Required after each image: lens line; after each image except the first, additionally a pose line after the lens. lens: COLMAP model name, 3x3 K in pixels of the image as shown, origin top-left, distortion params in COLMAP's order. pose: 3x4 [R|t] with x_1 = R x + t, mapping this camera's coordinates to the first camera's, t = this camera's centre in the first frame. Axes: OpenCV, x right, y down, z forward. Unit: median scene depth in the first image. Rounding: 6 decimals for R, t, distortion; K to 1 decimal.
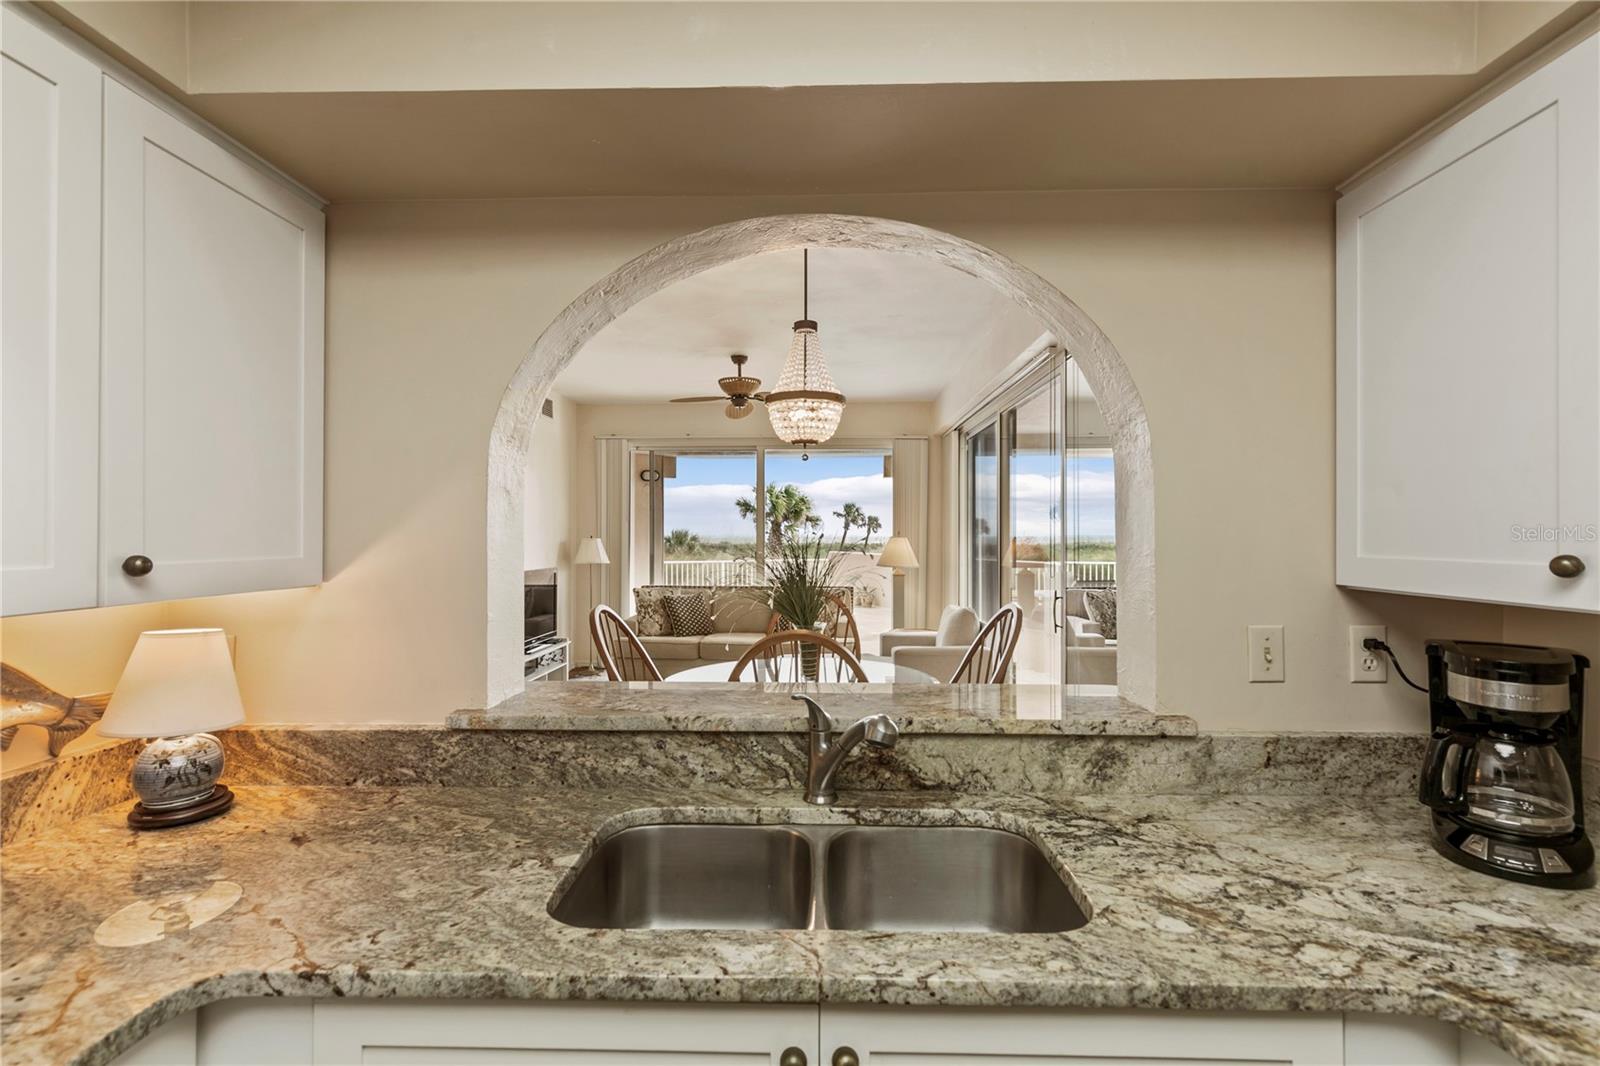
lens RADIAL K [[724.5, 0, 803.3], [0, 724.5, 531.9], [0, 0, 1]] dist [0.006337, -0.001065]
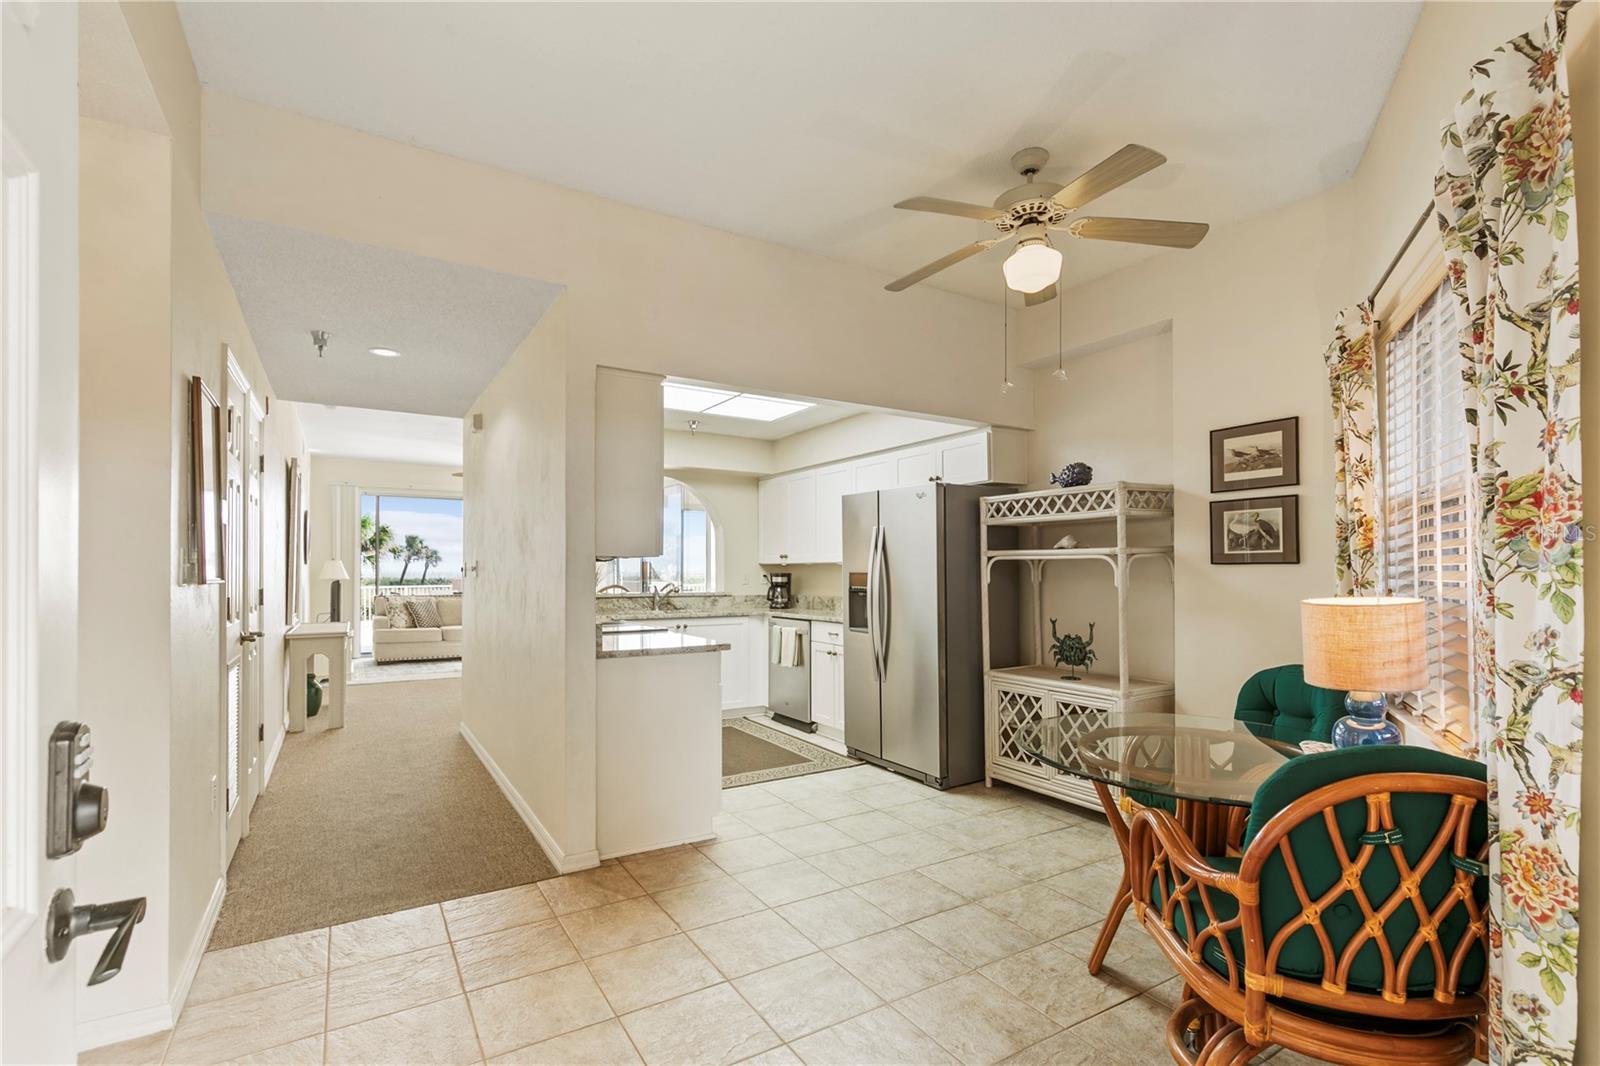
lens RADIAL K [[724.5, 0, 801.7], [0, 724.5, 565.3], [0, 0, 1]] dist [0.006337, -0.001065]
pose [[0.831876, 0.003105, 0.554952, -1.645101], [-0.001543, 0.999993, -0.003282, 0.101209], [-0.554959, 0.001874, 0.831876, -3.079550]]
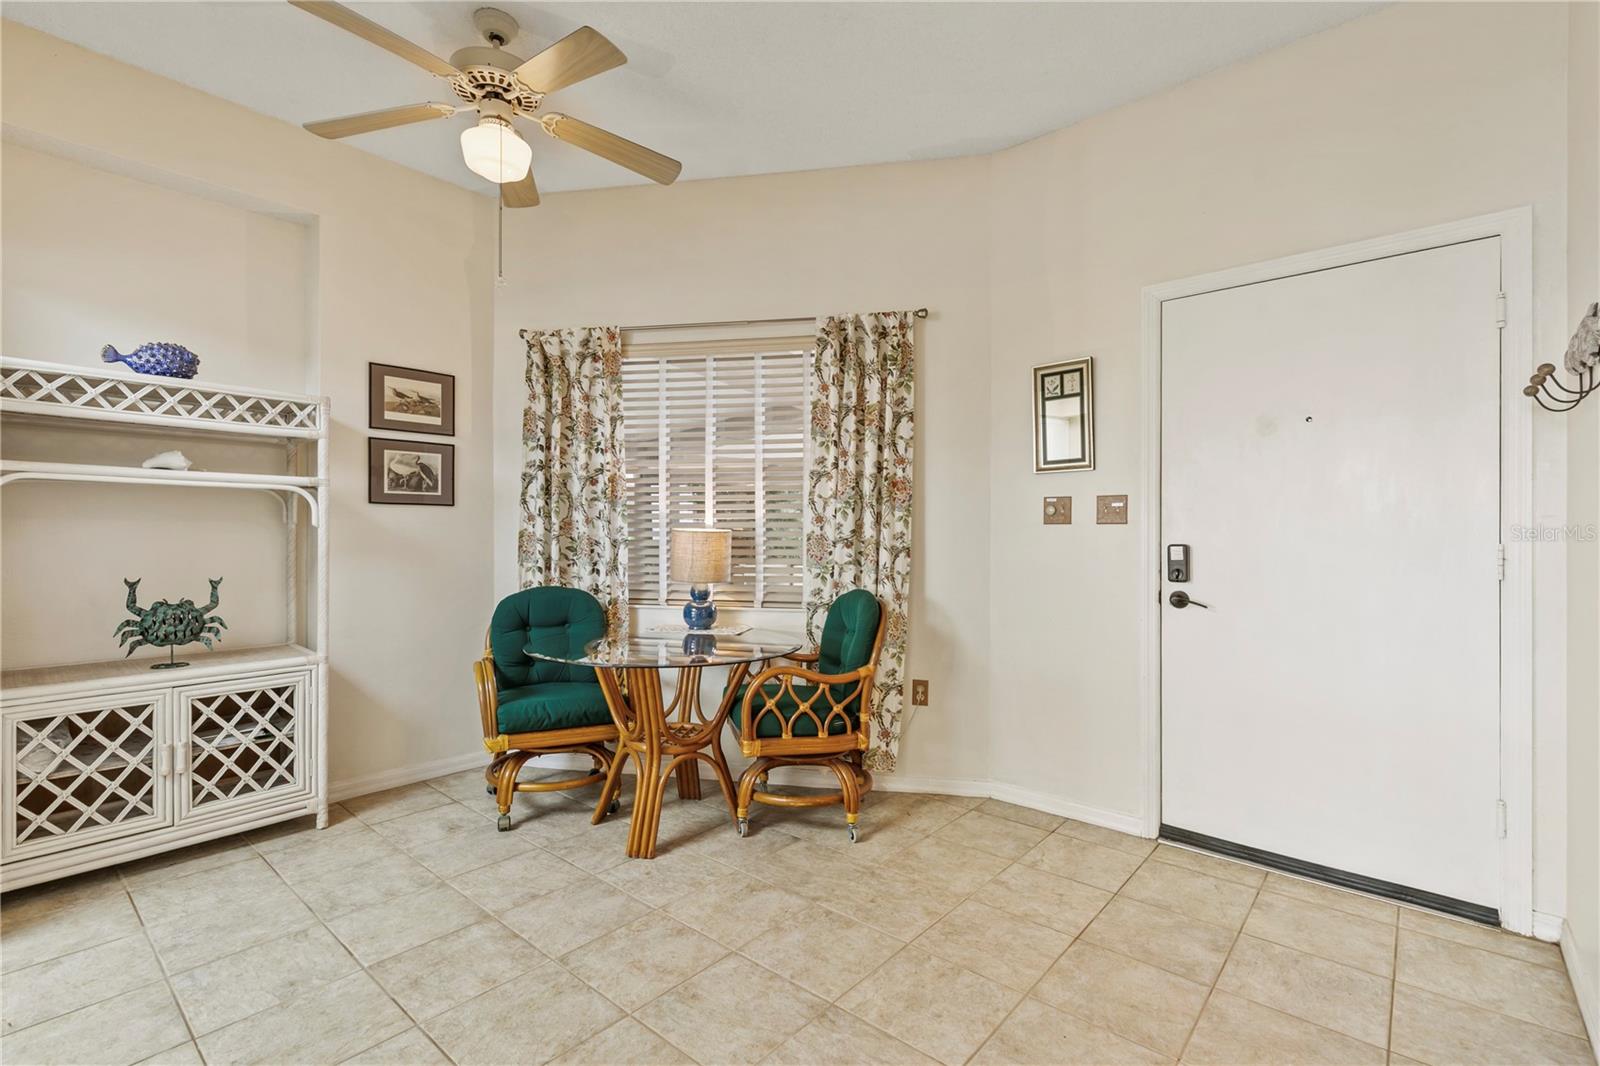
lens RADIAL K [[724.5, 0, 806.0], [0, 724.5, 531.4], [0, 0, 1]] dist [0.006337, -0.001065]
pose [[-0.779530, 0.000234, 0.626365, -1.669122], [-0.005259, 0.999962, -0.006918, 0.182399], [-0.626343, -0.008687, -0.779499, -0.971128]]
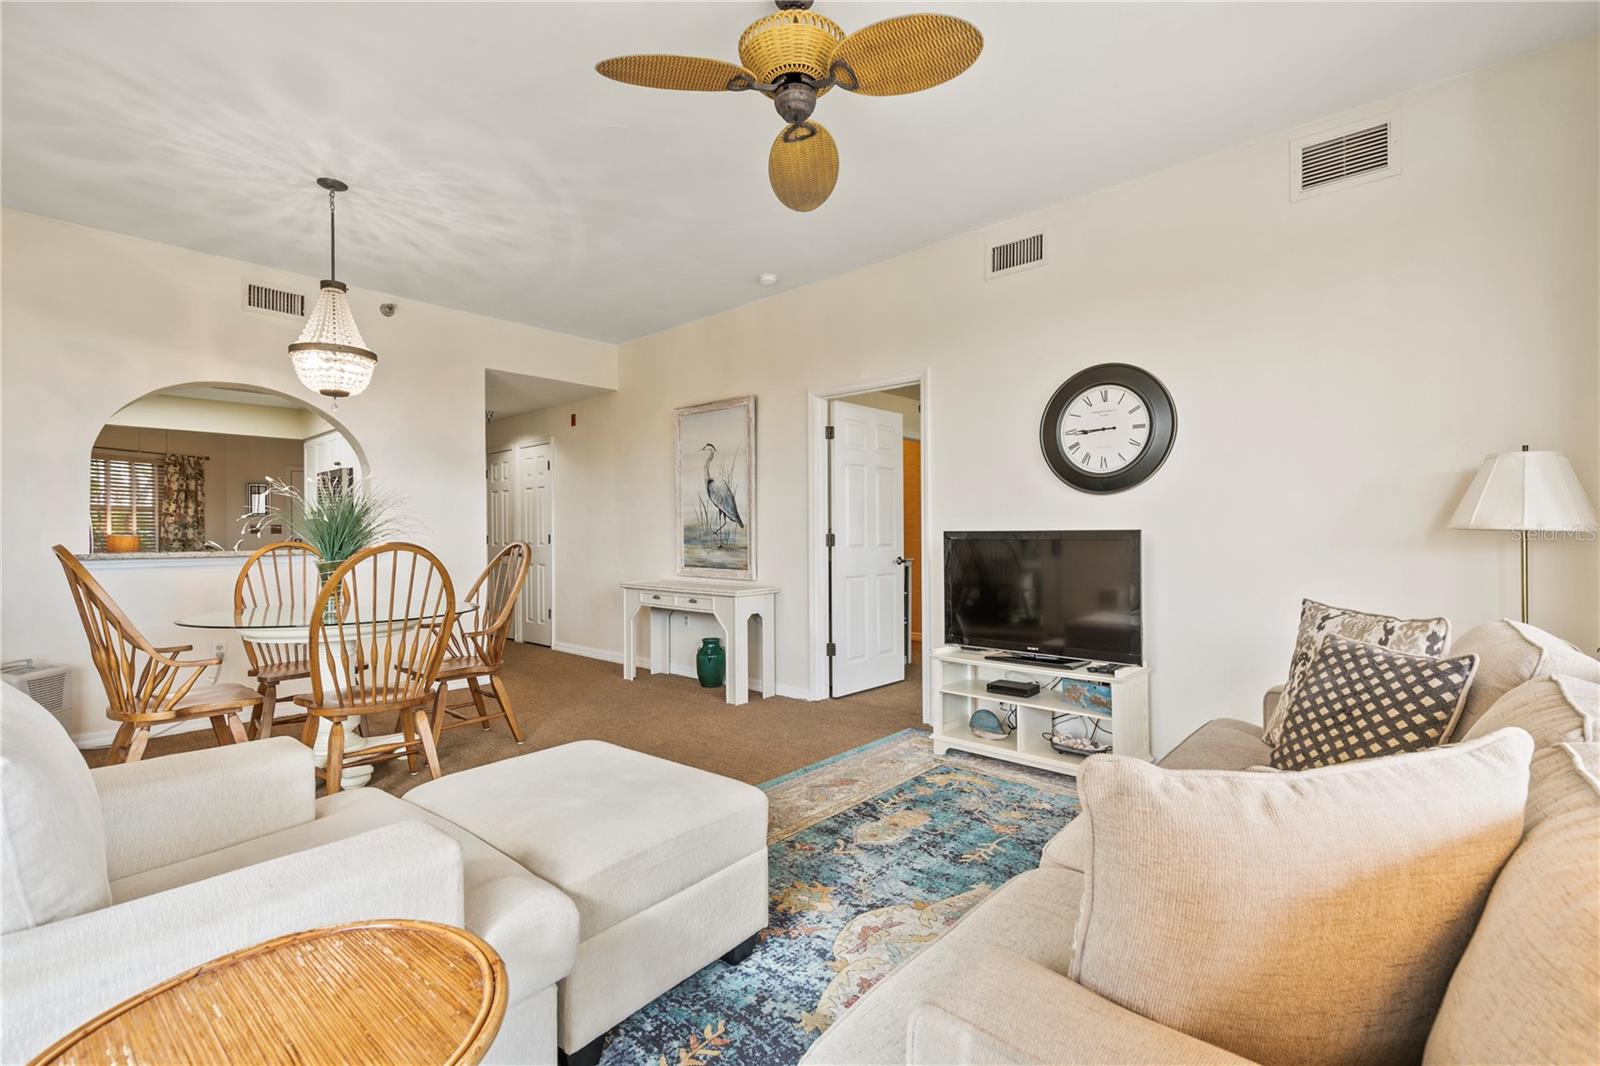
lens RADIAL K [[724.5, 0, 804.1], [0, 724.5, 531.9], [0, 0, 1]] dist [0.006337, -0.001065]
pose [[-0.650025, 0.002094, -0.759910, 0.843938], [0.010815, 0.999920, -0.006496, 0.225125], [0.759836, -0.012441, -0.649995, 5.001256]]
